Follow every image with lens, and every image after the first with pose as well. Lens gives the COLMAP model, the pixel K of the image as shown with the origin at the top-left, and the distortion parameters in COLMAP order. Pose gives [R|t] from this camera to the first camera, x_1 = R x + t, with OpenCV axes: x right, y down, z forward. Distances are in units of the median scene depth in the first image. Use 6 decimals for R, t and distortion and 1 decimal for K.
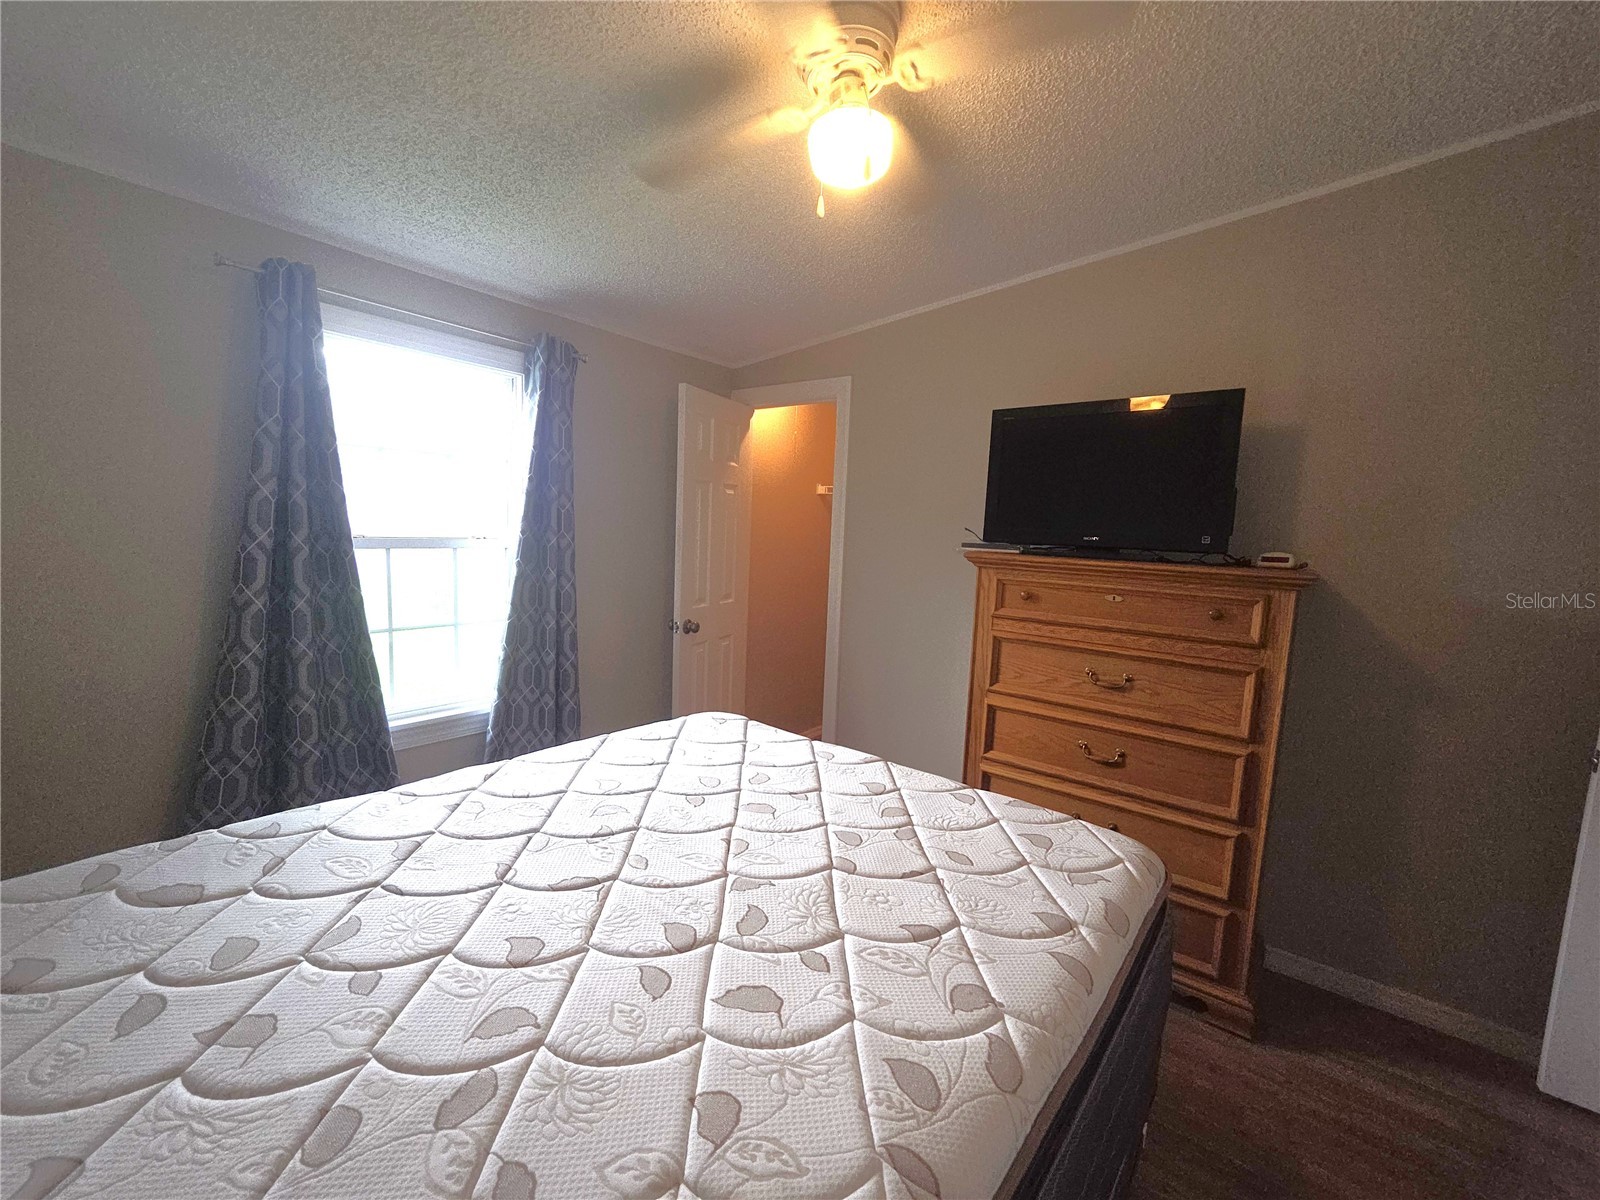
lens RADIAL K [[667.0, 0, 807.3], [0, 667.0, 600.6], [0, 0, 1]] dist [0.002103, 0.000511]
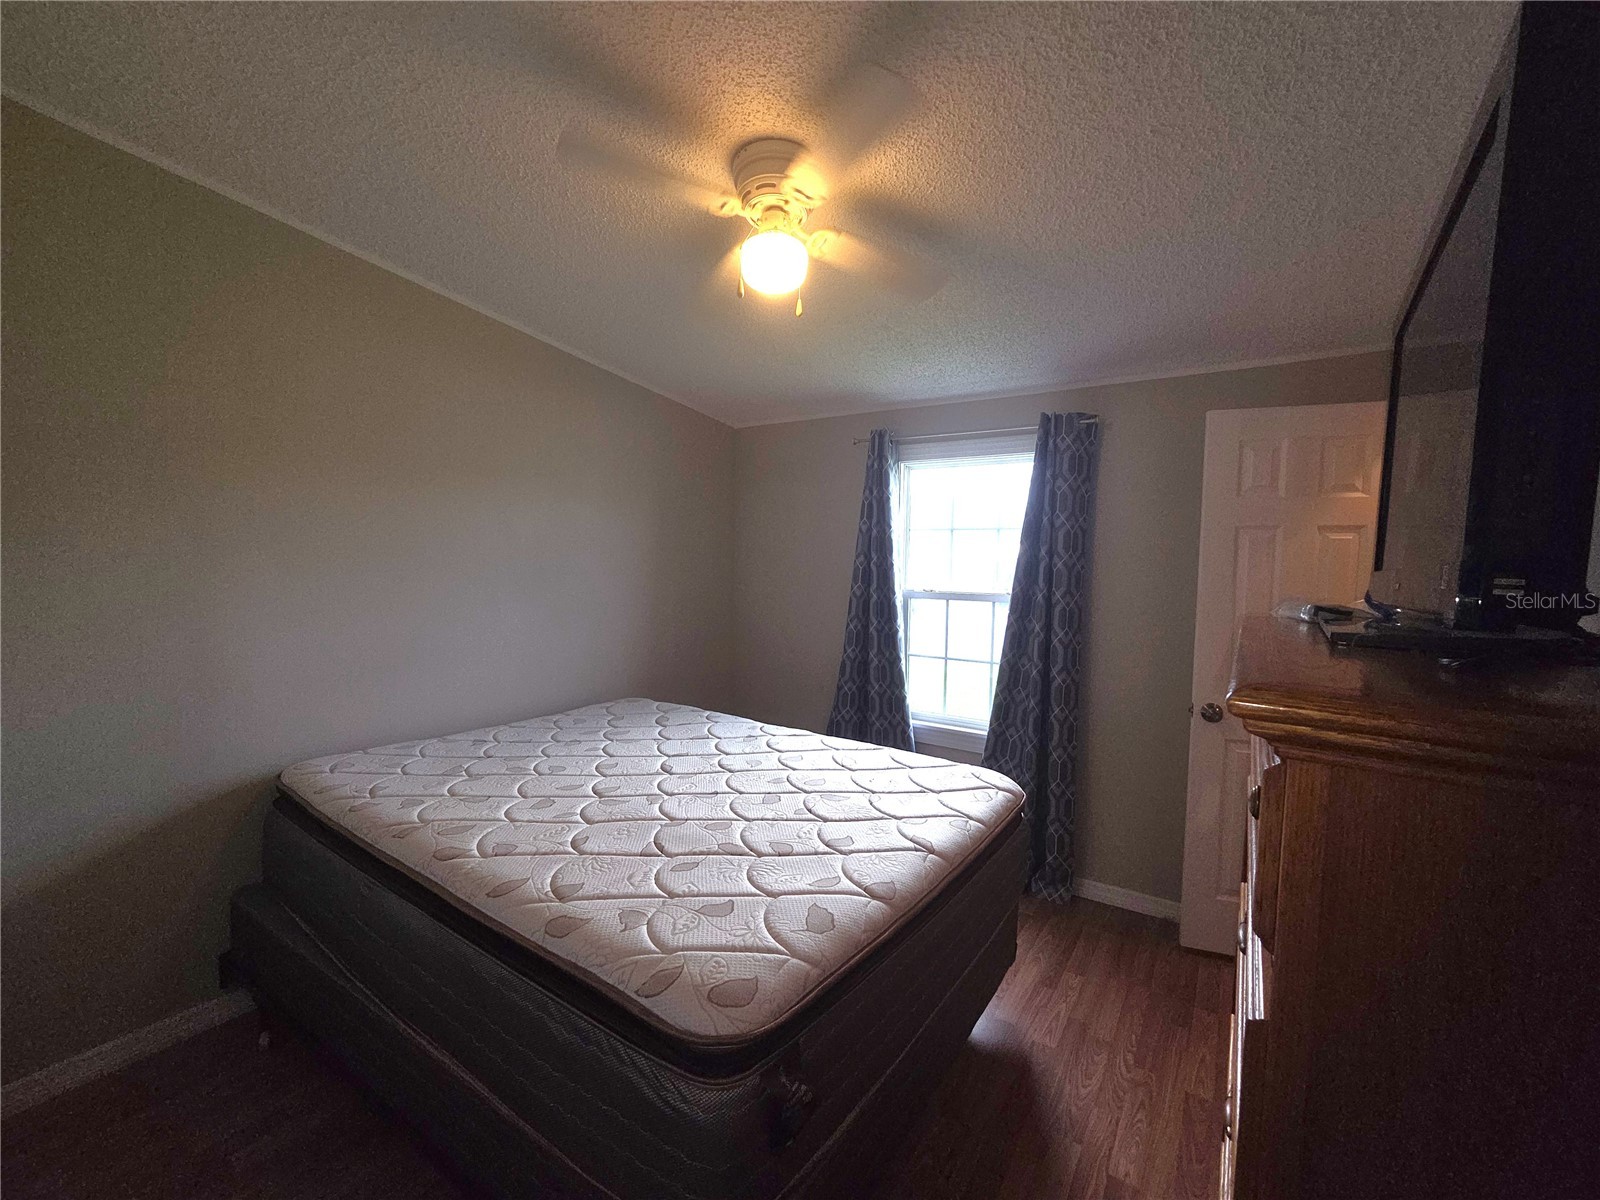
lens RADIAL K [[667.0, 0, 807.3], [0, 667.0, 600.6], [0, 0, 1]] dist [0.002103, 0.000511]
pose [[0.066222, 0.009184, -0.997763, 1.121133], [-0.130982, 0.991385, 0.000432, -0.057235], [0.989171, 0.130660, 0.066854, 0.912835]]
